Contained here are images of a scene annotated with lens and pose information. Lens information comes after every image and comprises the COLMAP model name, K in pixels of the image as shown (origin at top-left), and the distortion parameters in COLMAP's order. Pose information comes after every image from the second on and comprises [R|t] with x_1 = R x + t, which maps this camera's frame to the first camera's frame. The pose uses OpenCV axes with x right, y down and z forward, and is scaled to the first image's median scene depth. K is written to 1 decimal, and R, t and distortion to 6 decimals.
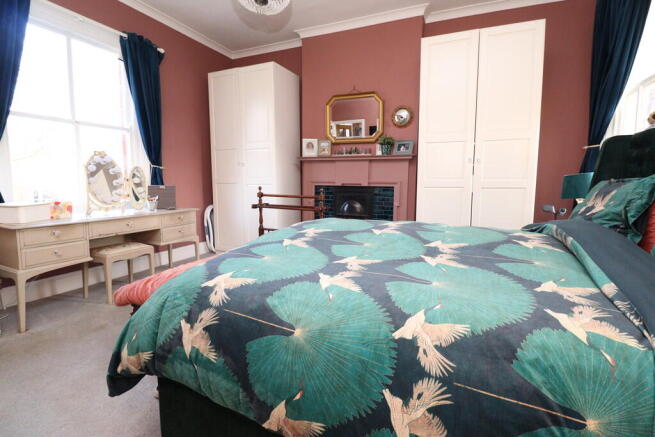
lens RADIAL K [[322.5, 0, 327.5], [0, 322.5, 218.5], [0, 0, 1]] dist [-0.000946, -0.000144]
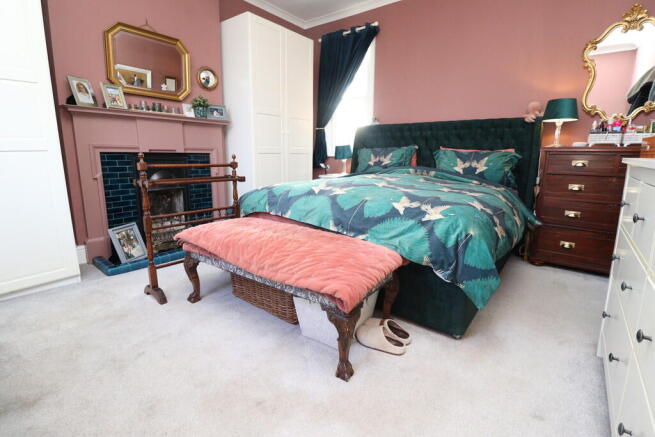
lens RADIAL K [[322.5, 0, 327.5], [0, 322.5, 218.5], [0, 0, 1]] dist [-0.000946, -0.000144]
pose [[0.249767, -0.194932, 0.948482, -0.640947], [0.095744, 0.979699, 0.176134, -0.043750], [-0.963561, 0.046819, 0.263360, 0.415290]]
